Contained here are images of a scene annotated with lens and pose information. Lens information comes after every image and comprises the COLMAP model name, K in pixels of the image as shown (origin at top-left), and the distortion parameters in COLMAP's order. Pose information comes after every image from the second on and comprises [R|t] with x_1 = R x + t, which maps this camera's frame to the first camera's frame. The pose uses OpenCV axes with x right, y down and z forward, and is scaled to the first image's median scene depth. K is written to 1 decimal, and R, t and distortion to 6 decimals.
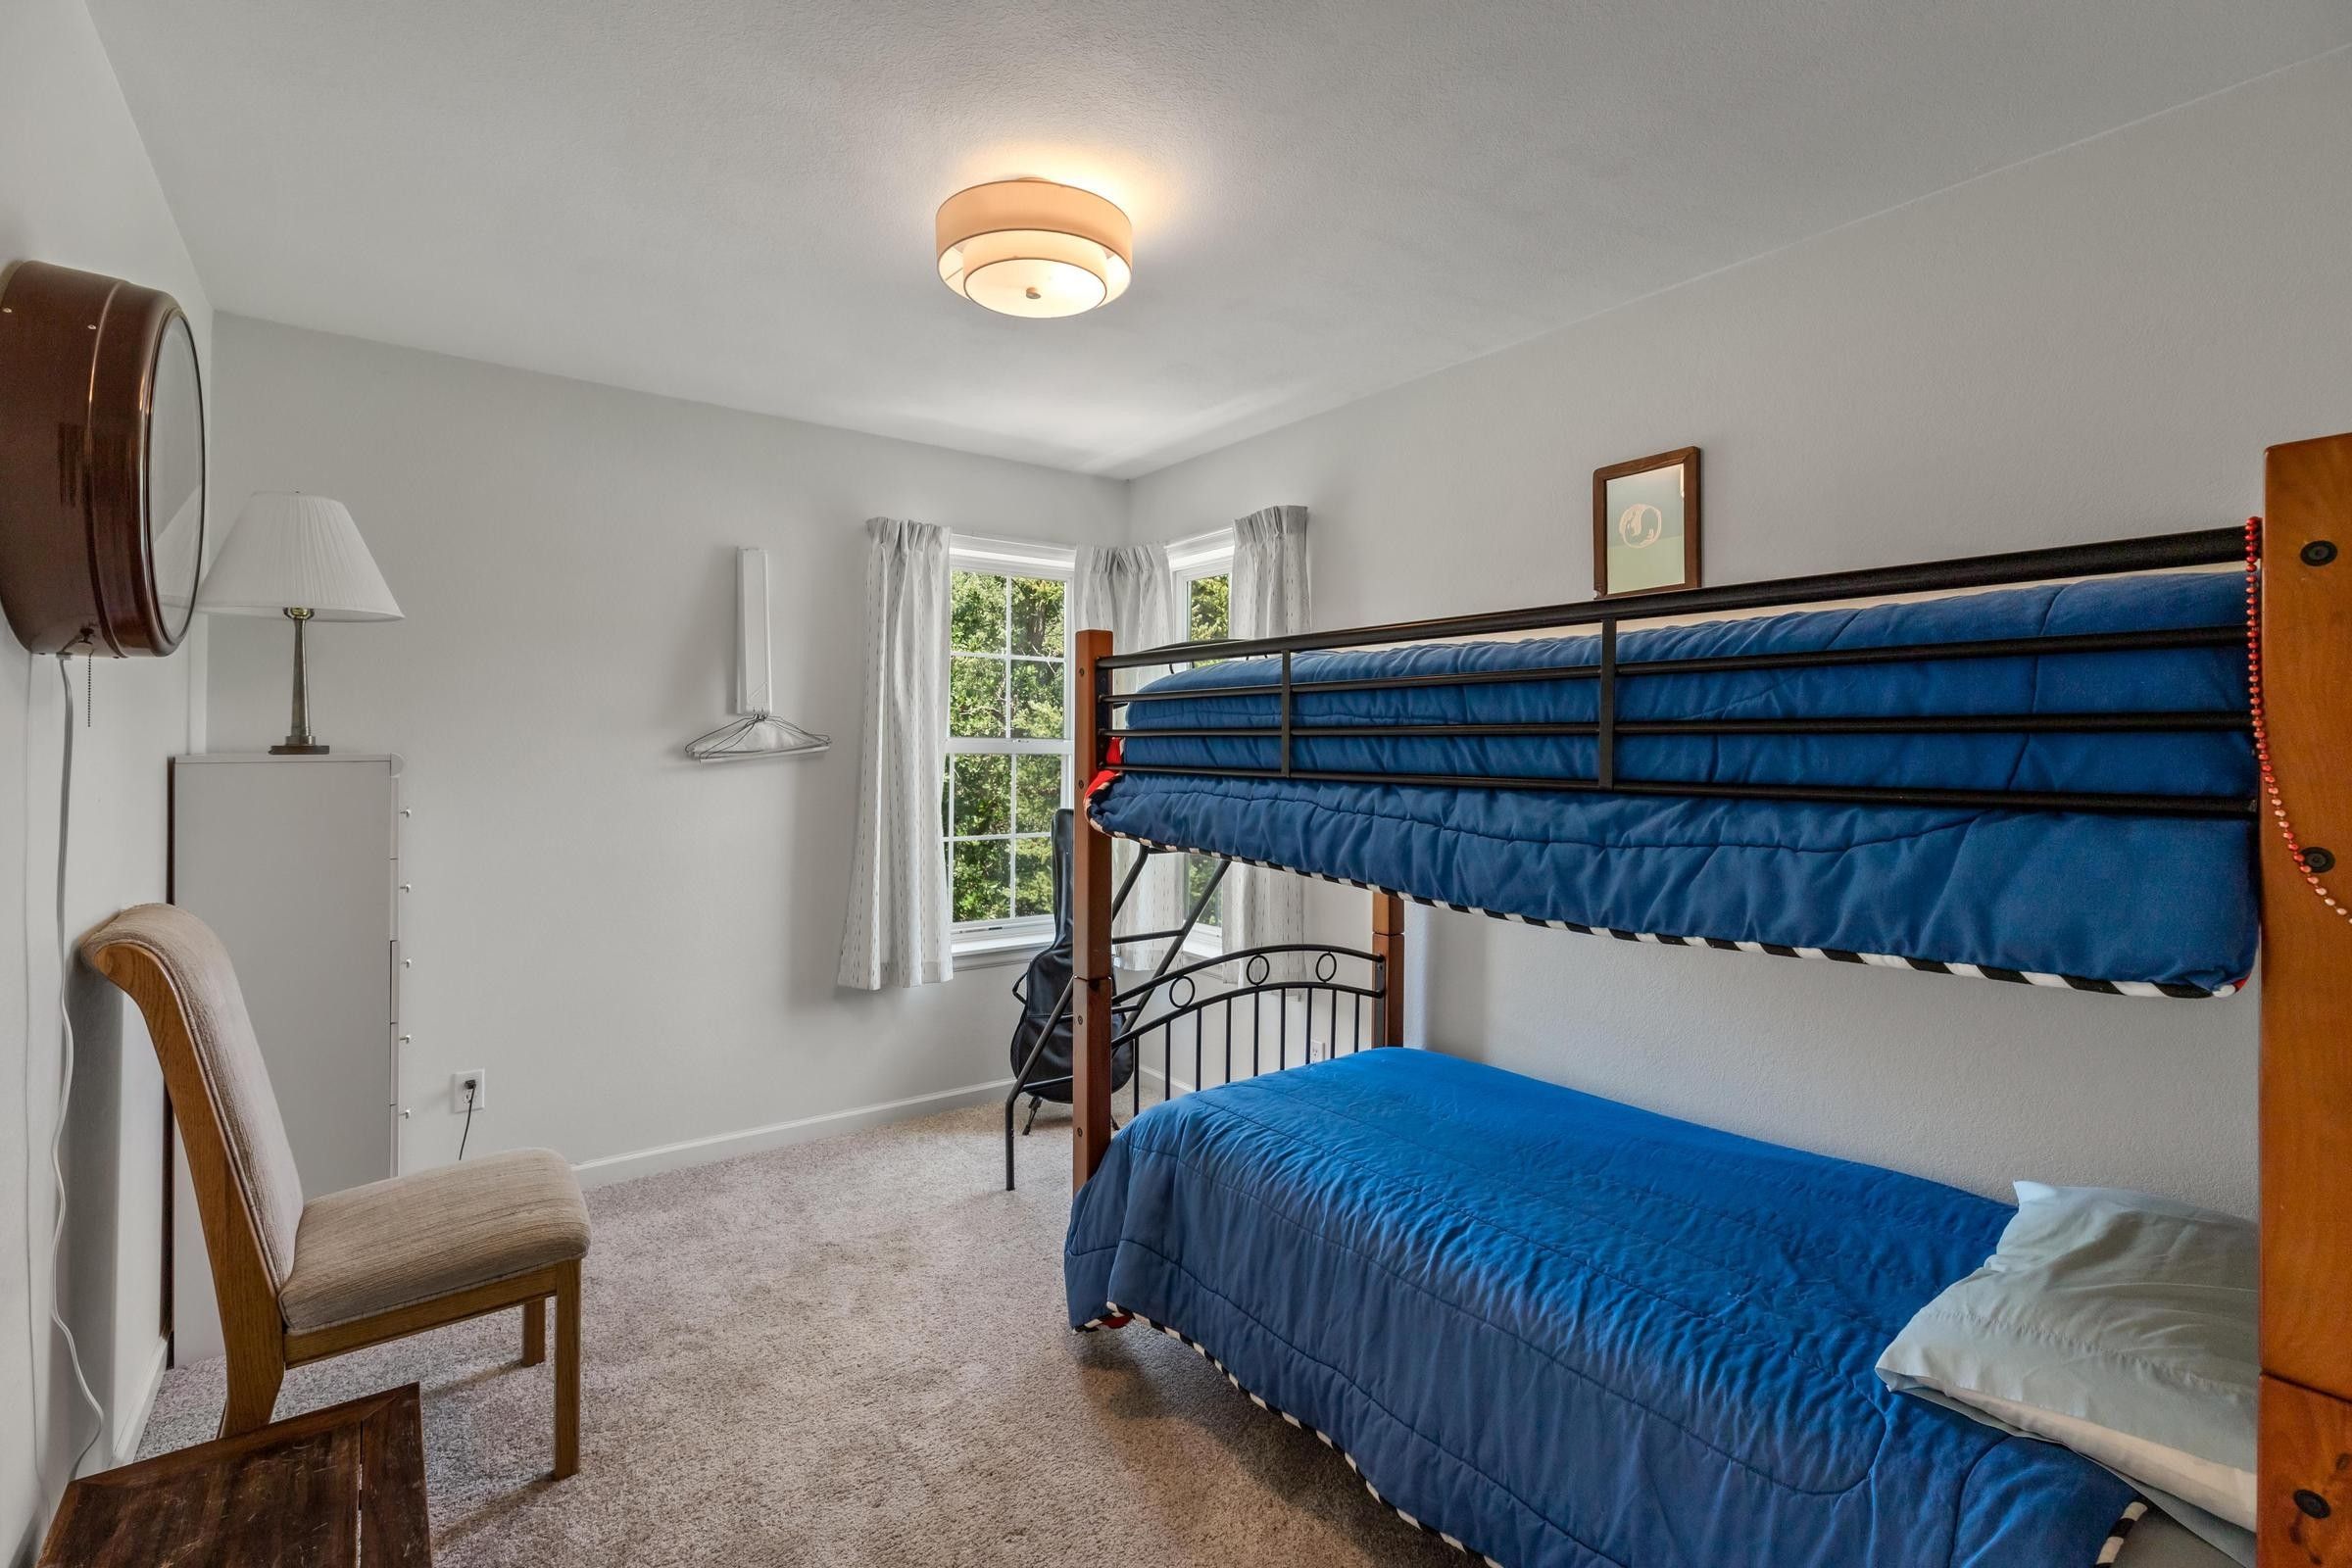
lens RADIAL K [[1069.6, 0, 1172.2], [0, 1069.6, 731.7], [0, 0, 1]] dist [-0.034573, -0.000031]
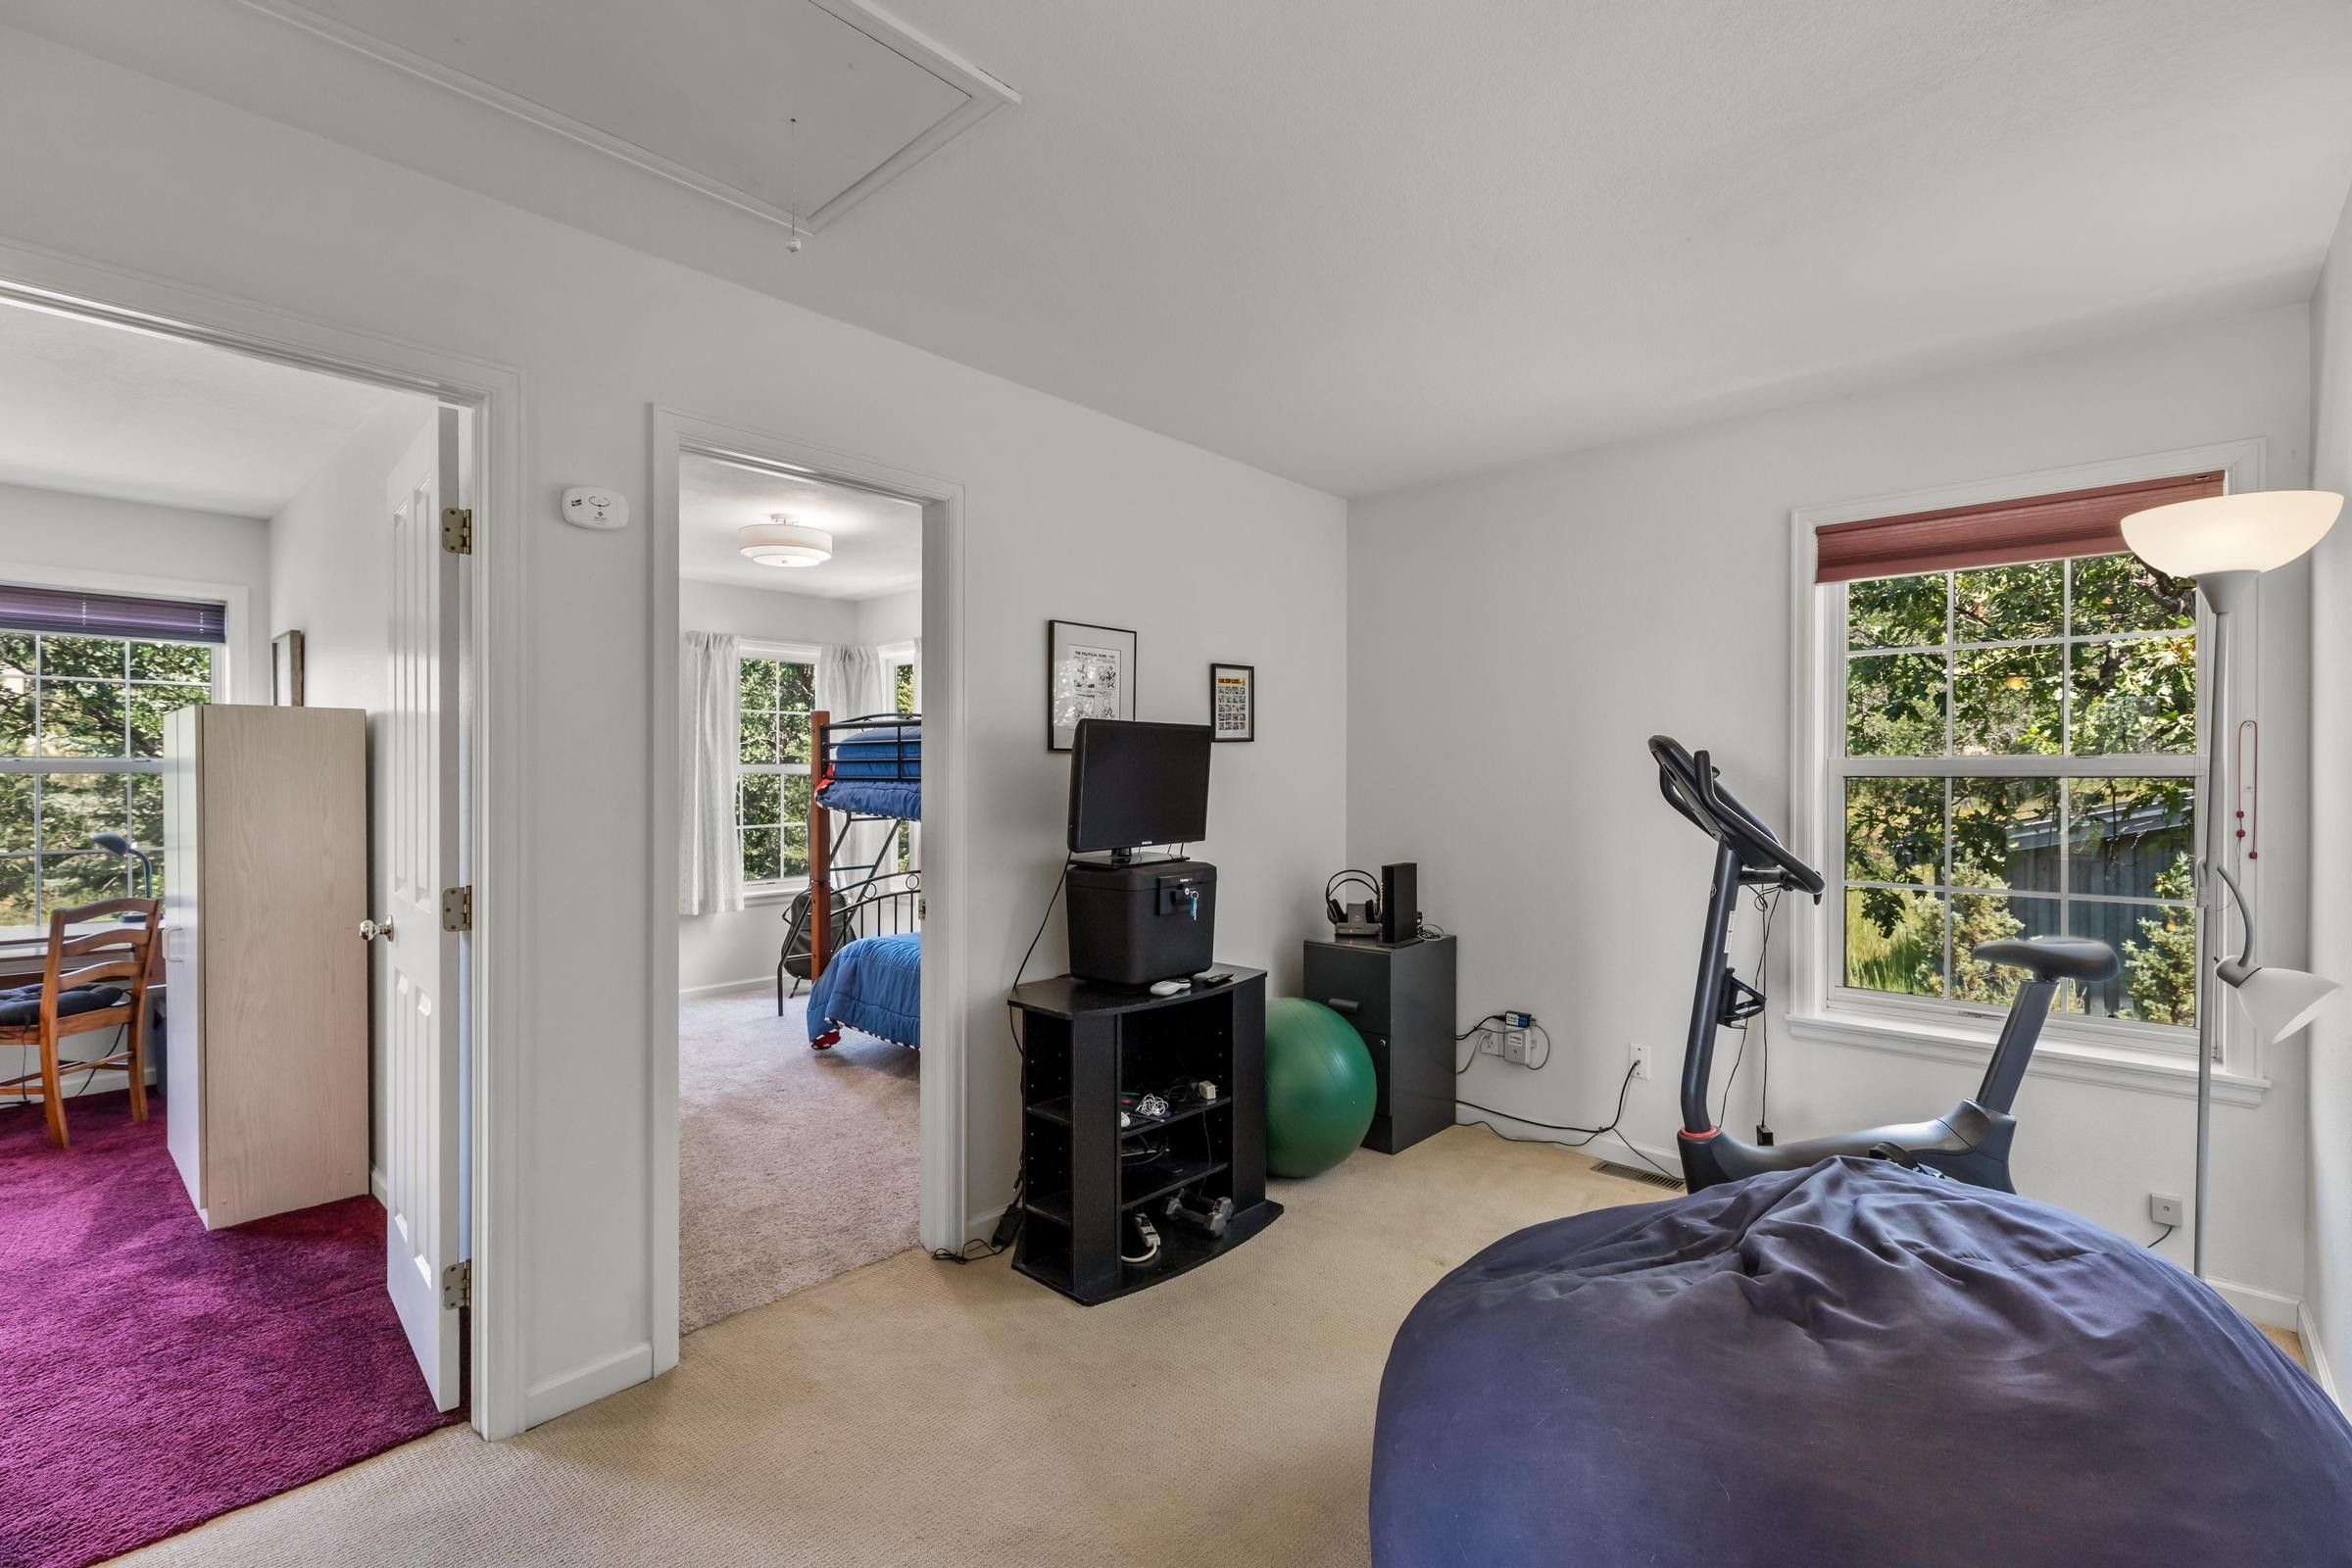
lens RADIAL K [[1062.4, 0, 1164.2], [0, 1062.4, 781.4], [0, 0, 1]] dist [0.000888, -0.000530]
pose [[0.981894, -0.006887, 0.189308, 0.153020], [0.002361, 0.999706, 0.024126, -0.005985], [-0.189419, -0.023242, 0.981621, -0.915499]]
